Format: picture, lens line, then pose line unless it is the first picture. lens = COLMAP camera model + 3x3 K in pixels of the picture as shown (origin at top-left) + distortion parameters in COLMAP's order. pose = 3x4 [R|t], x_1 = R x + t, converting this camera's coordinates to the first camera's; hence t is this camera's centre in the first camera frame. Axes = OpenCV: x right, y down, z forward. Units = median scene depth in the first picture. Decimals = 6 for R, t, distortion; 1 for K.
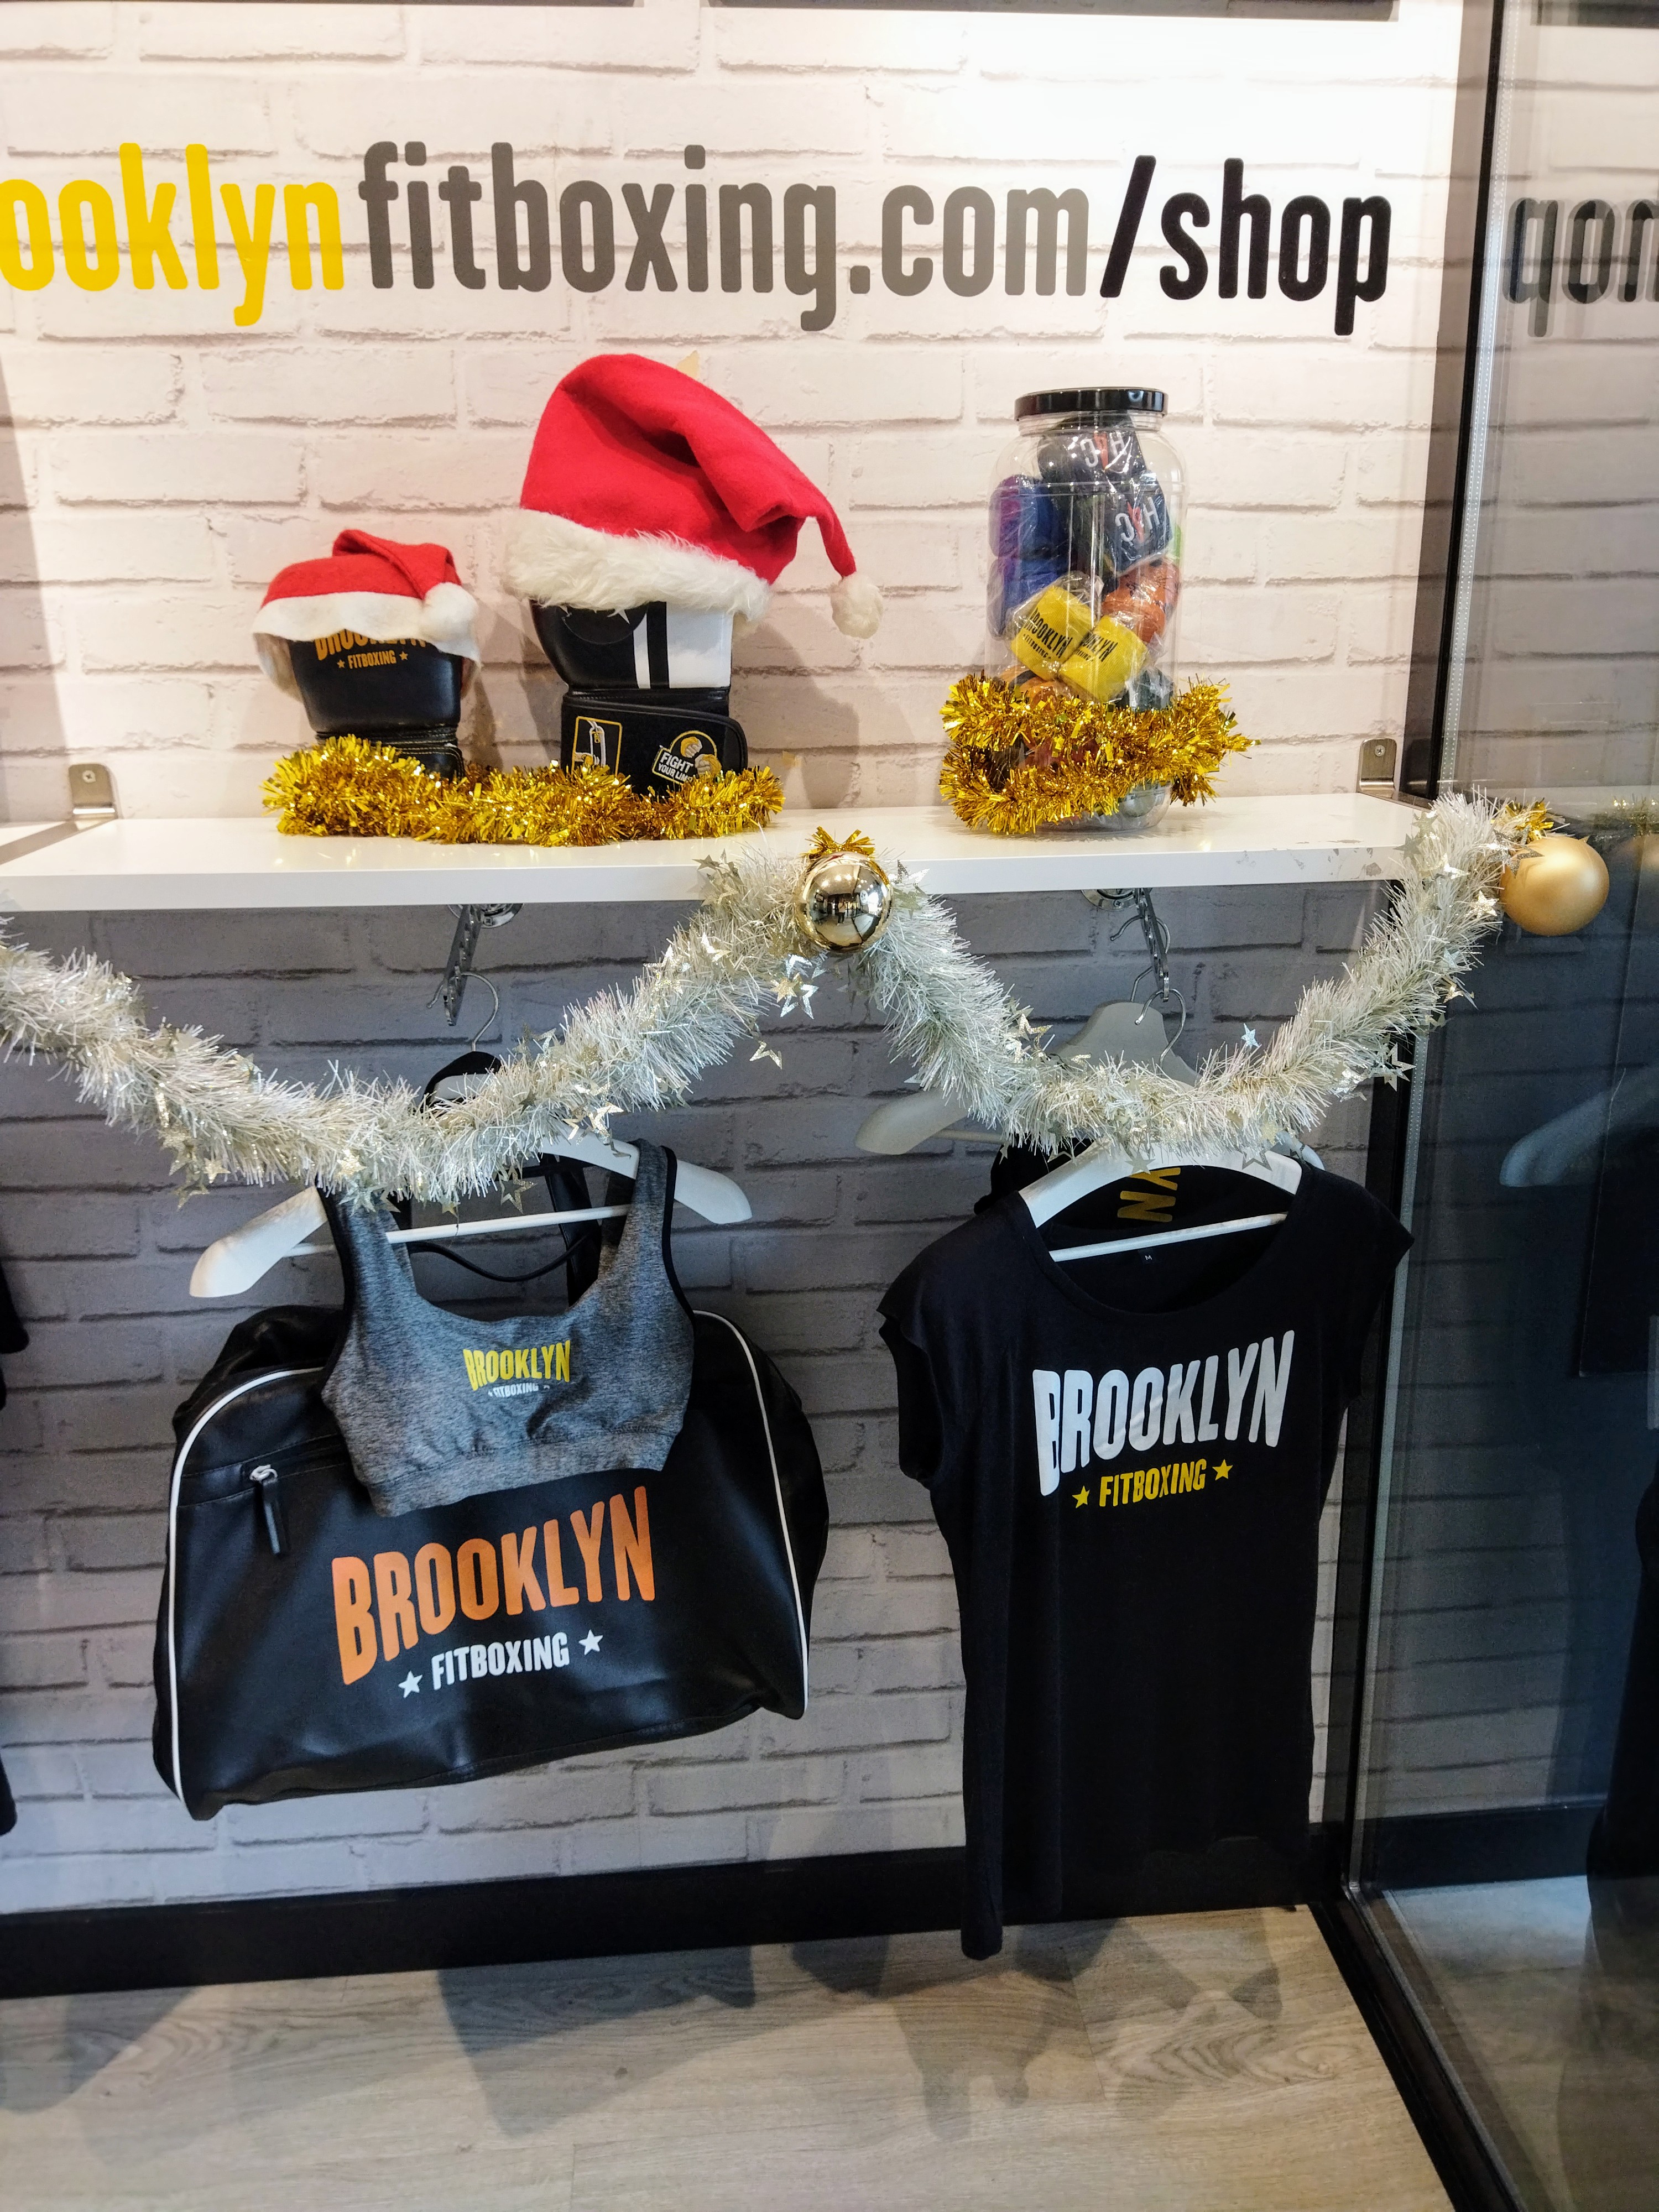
lens RADIAL K [[1663.2, 0, 829.5], [0, 1663.2, 1106.0], [0, 0, 1]] dist [0.114330, -0.171940]
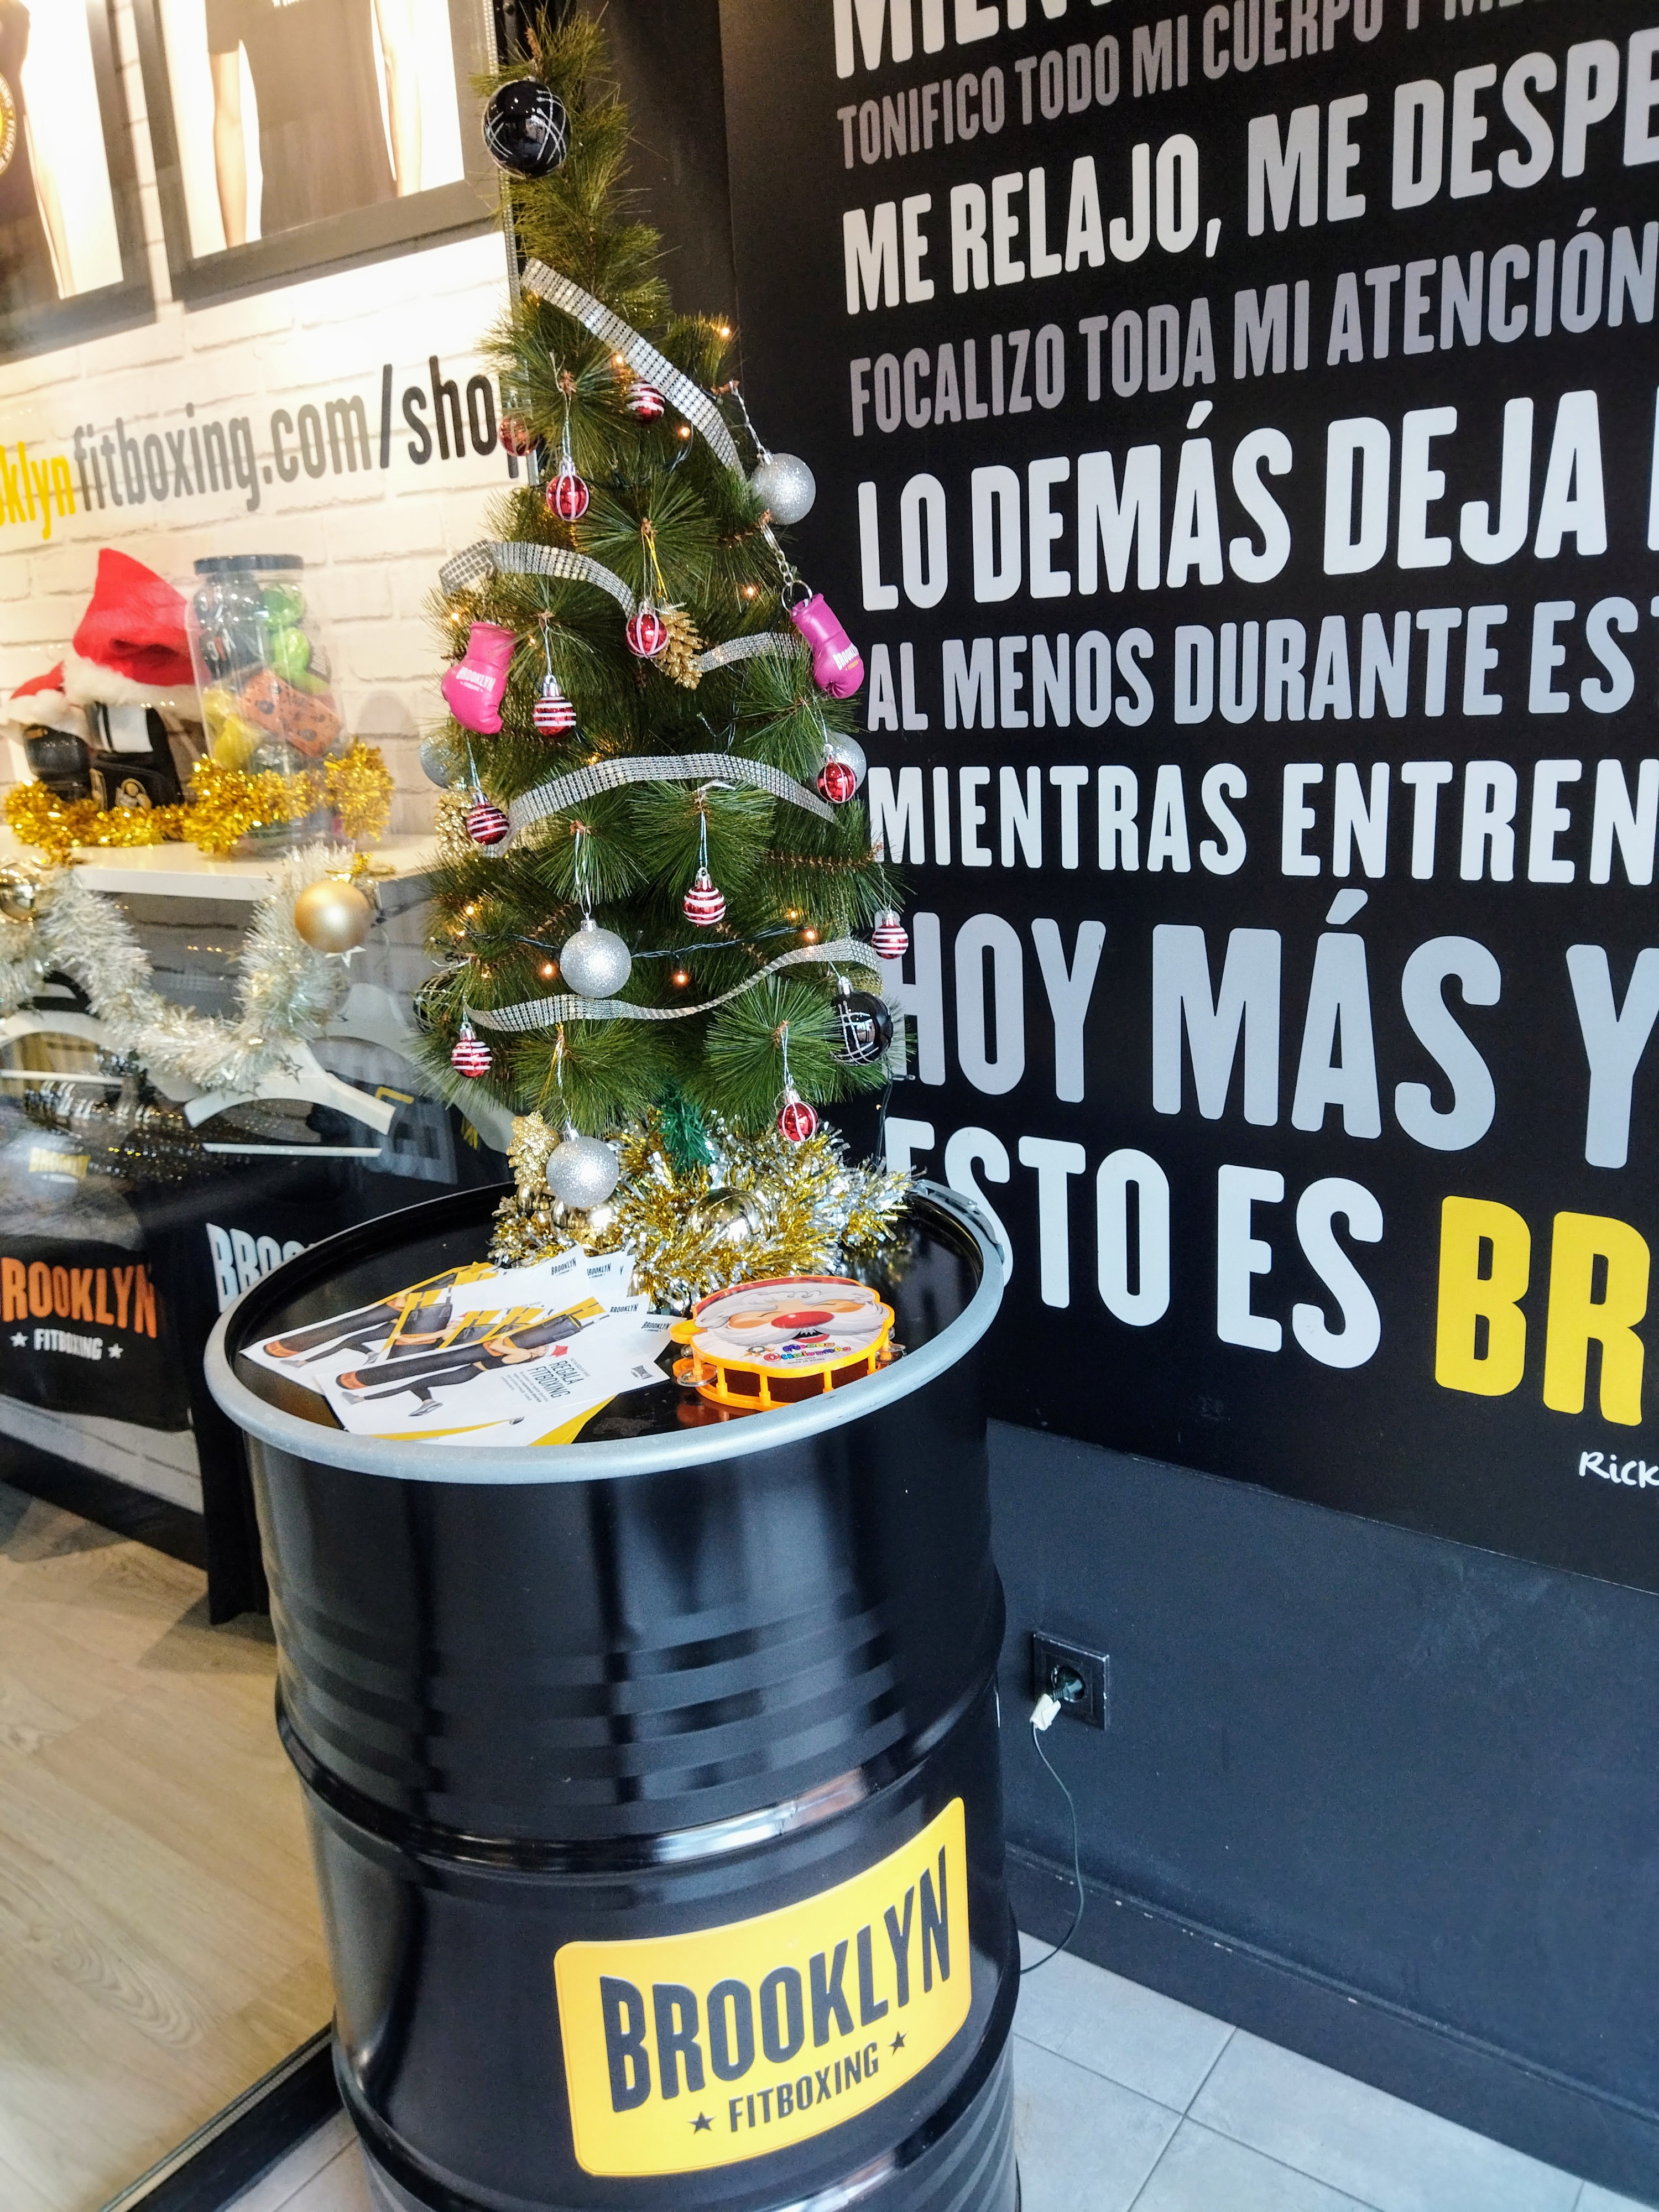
lens RADIAL K [[1663.2, 0, 829.5], [0, 1663.2, 1106.0], [0, 0, 1]] dist [0.114330, -0.171940]
pose [[0.750185, 0.146450, -0.644805, 1.415292], [-0.140628, 0.988192, 0.060831, -0.105561], [0.646100, 0.045043, 0.761922, 0.221348]]
